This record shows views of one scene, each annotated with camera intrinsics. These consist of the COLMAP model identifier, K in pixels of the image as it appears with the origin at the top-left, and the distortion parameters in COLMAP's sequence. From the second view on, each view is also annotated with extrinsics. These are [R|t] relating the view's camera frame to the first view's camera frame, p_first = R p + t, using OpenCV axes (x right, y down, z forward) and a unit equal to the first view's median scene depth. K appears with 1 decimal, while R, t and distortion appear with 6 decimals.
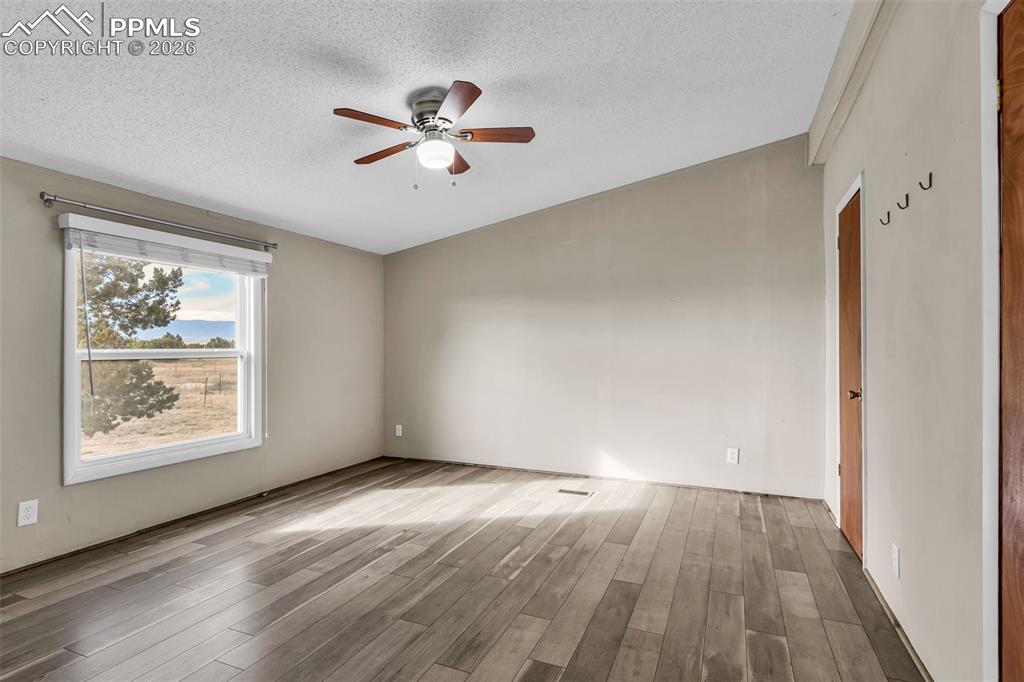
lens RADIAL K [[526.5, 0, 517.2], [0, 526.5, 343.0], [0, 0, 1]] dist [-0.003997, -0.000518]
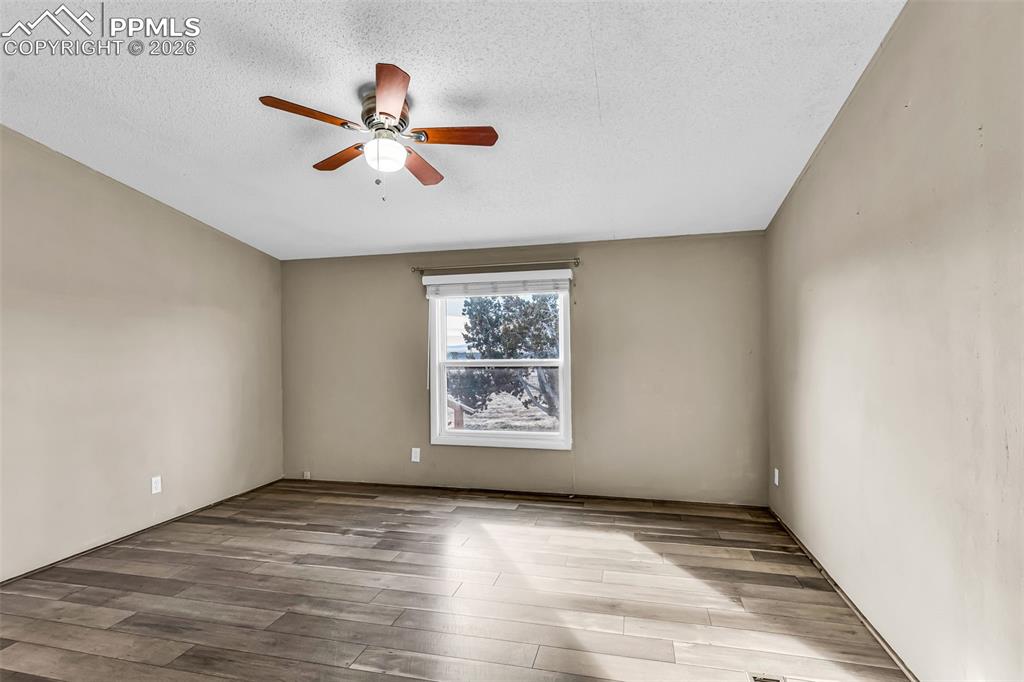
lens RADIAL K [[493.8, 0, 512.9], [0, 493.8, 345.7], [0, 0, 1]] dist [-0.000718, 0.000289]
pose [[0.141989, -0.009251, -0.989825, 0.637294], [0.018170, 0.999812, -0.006738, -0.015942], [0.989701, -0.017028, 0.142130, 0.965479]]
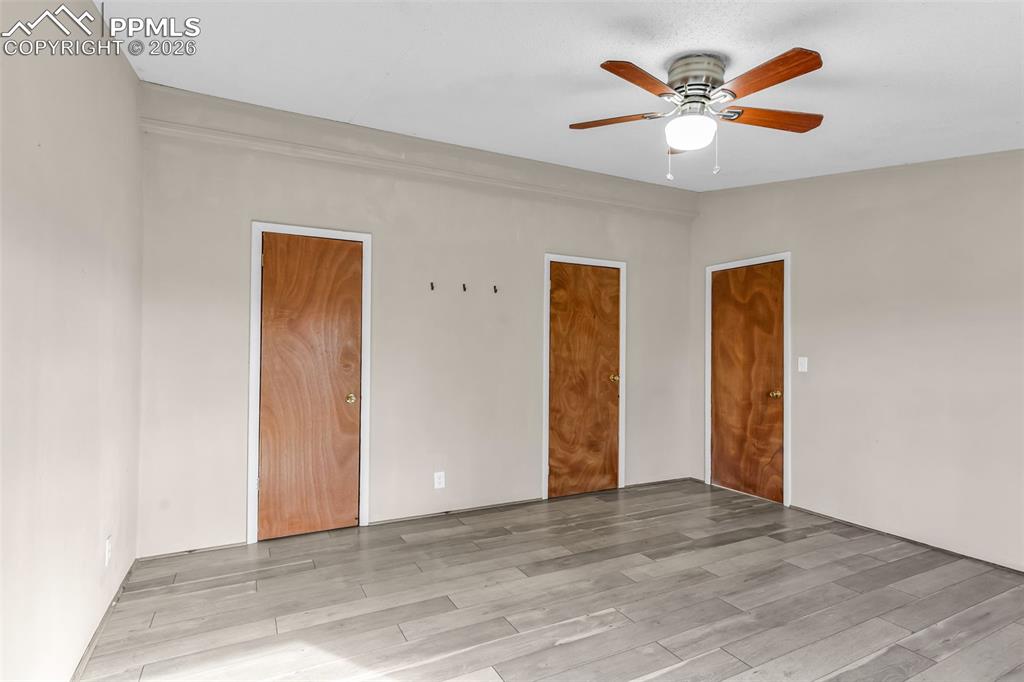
lens RADIAL K [[493.8, 0, 512.9], [0, 493.8, 345.7], [0, 0, 1]] dist [-0.000718, 0.000289]
pose [[-0.768972, -0.000031, 0.639282, -0.370108], [-0.009461, 0.999891, -0.011333, -0.008732], [-0.639212, -0.014763, -0.768889, 1.523305]]
